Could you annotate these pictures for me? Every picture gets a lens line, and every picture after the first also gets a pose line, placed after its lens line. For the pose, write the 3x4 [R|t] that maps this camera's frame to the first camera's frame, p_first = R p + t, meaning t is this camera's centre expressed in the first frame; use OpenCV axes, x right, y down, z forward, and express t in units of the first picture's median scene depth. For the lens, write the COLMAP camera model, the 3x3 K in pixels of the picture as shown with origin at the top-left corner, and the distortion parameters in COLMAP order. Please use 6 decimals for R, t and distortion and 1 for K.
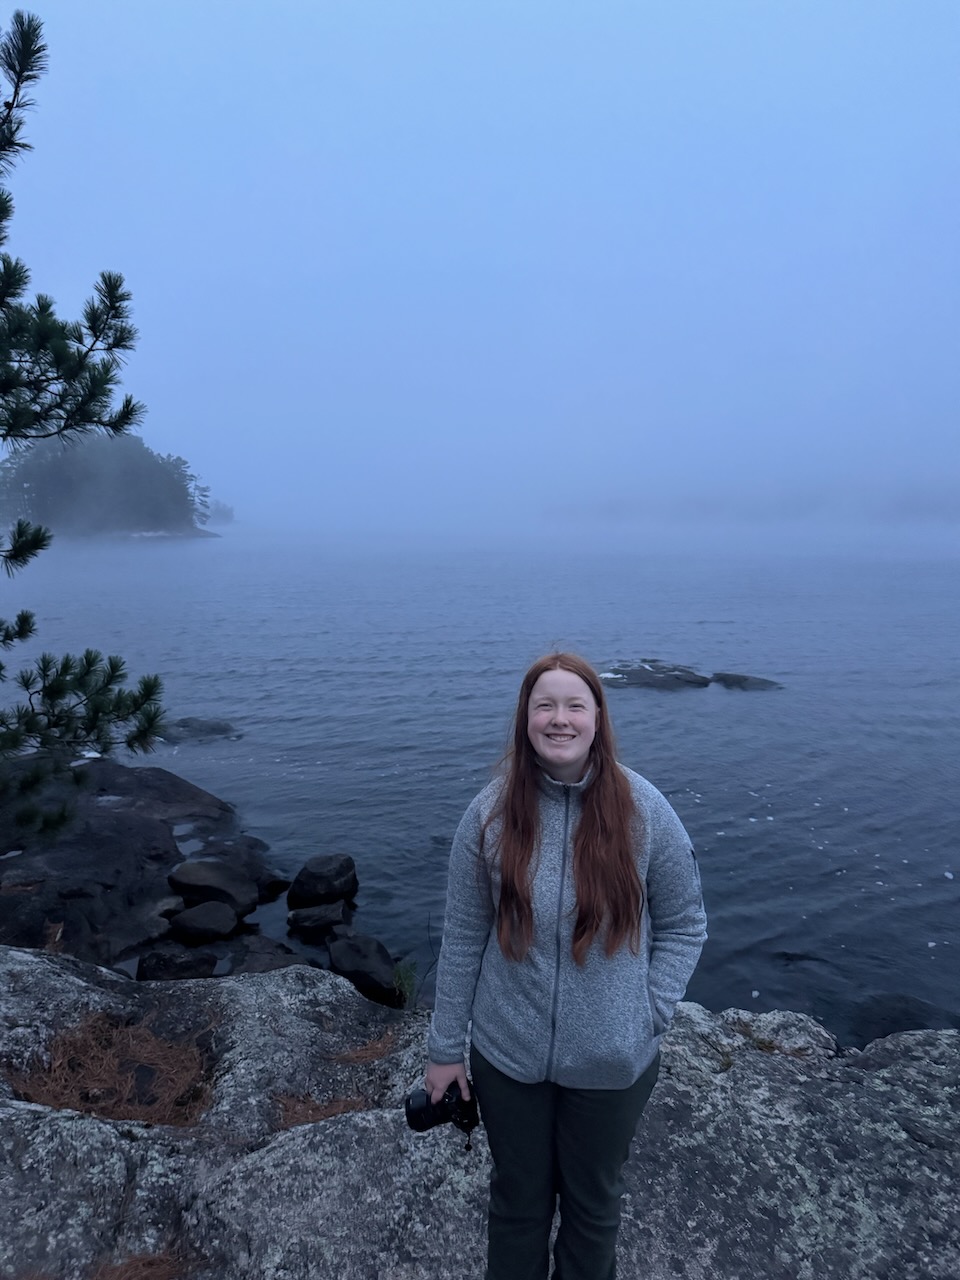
lens RADIAL K [[904.6, 0, 477.8], [0, 904.6, 607.7], [0, 0, 1]] dist [0.007569, -0.003113]
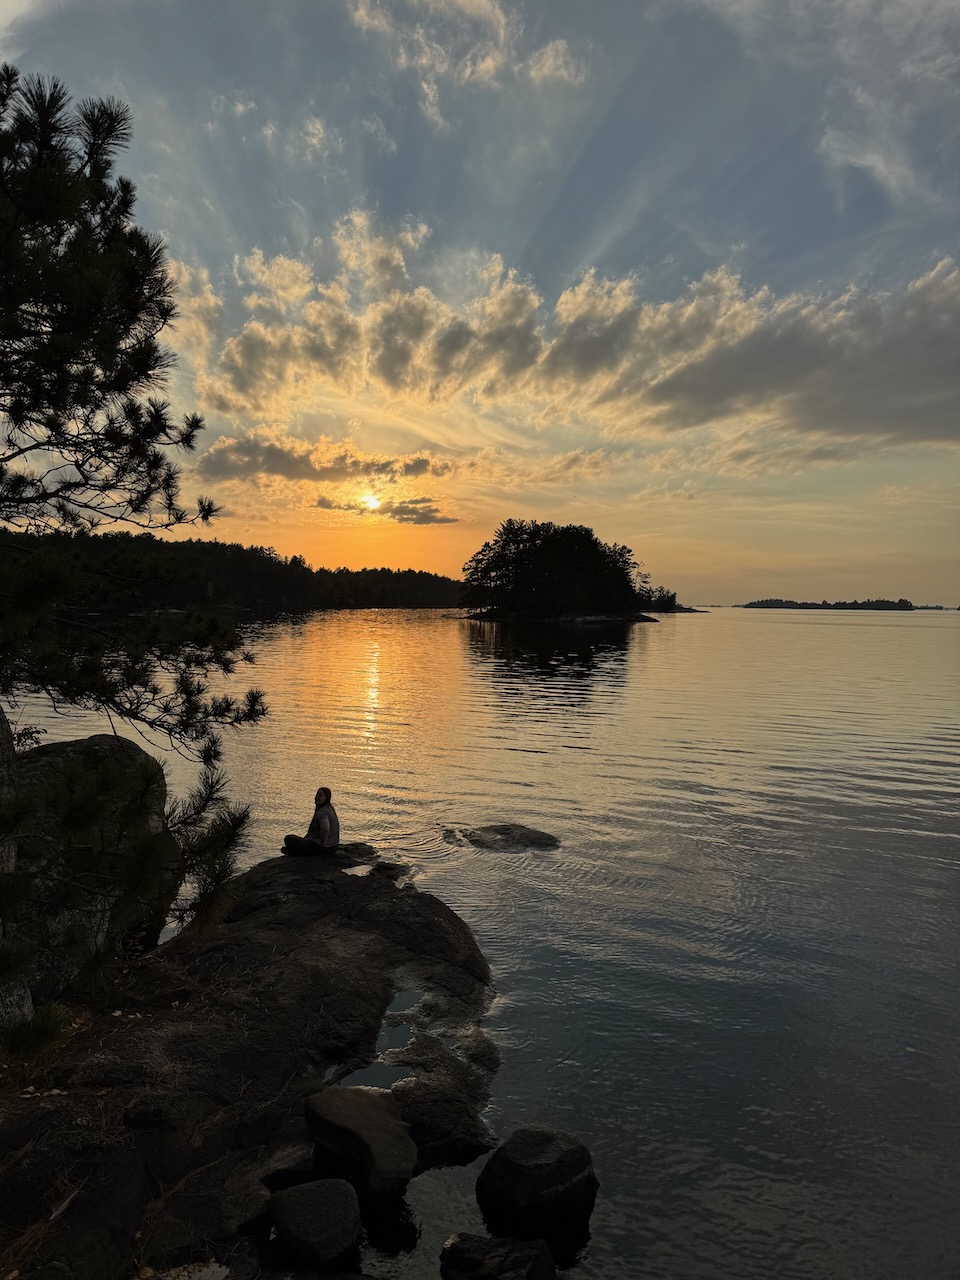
lens RADIAL K [[888.8, 0, 480.0], [0, 888.8, 640.0], [0, 0, 1]] dist [0.037396, -0.001176]
pose [[0.886786, 0.037850, -0.460627, 0.086651], [-0.065401, 0.996889, -0.043992, -0.030339], [0.457529, 0.069137, 0.886503, 0.666885]]
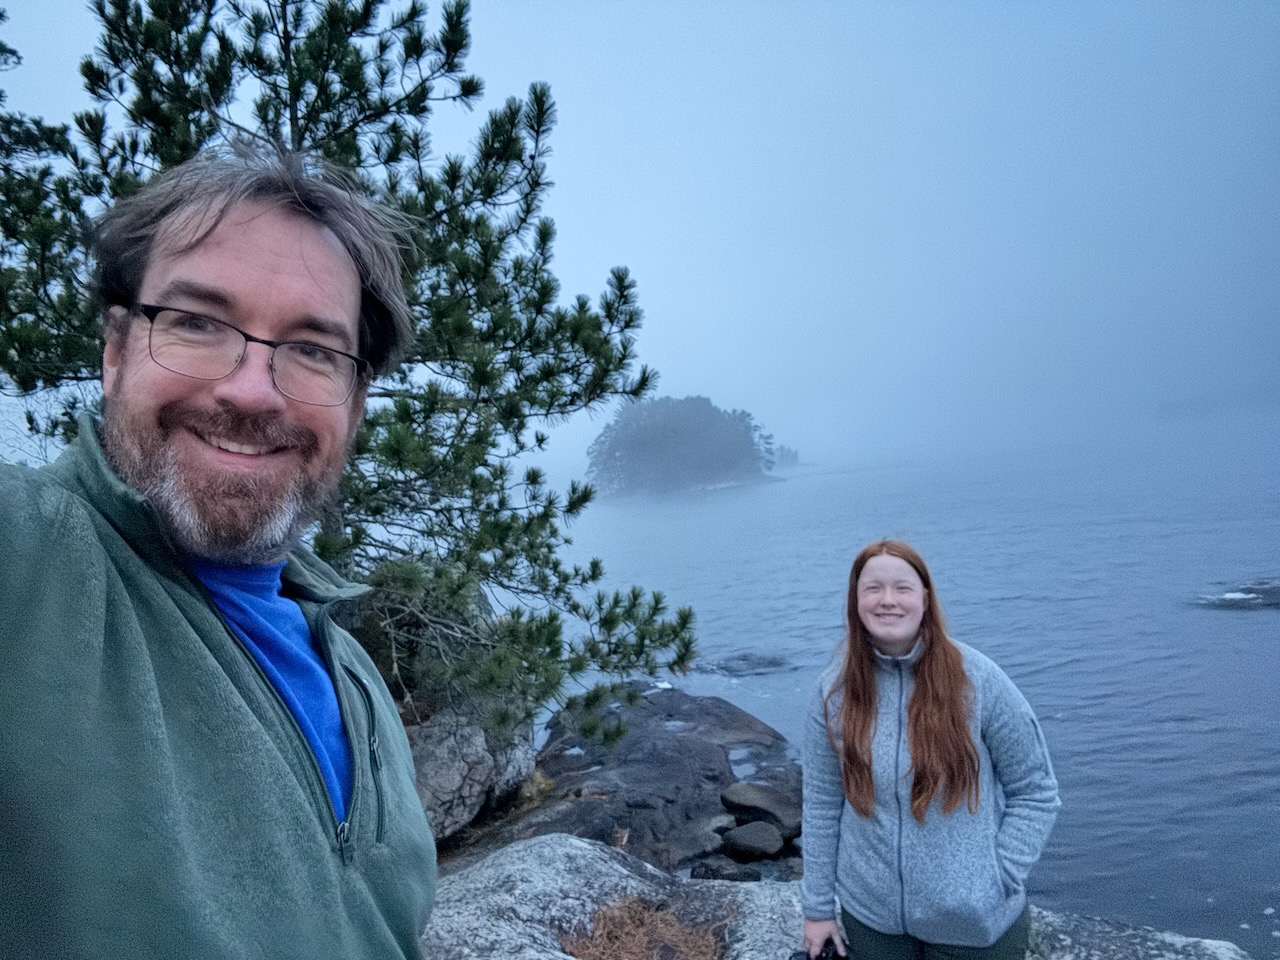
lens RADIAL K [[898.0, 0, 640.0], [0, 898.0, 480.0], [0, 0, 1]] dist [0.072782, -0.006794]
pose [[0.899938, -0.098499, -0.424747, 0.101242], [0.067131, 0.993835, -0.088236, 0.017427], [0.430820, 0.050893, 0.901002, -0.052513]]
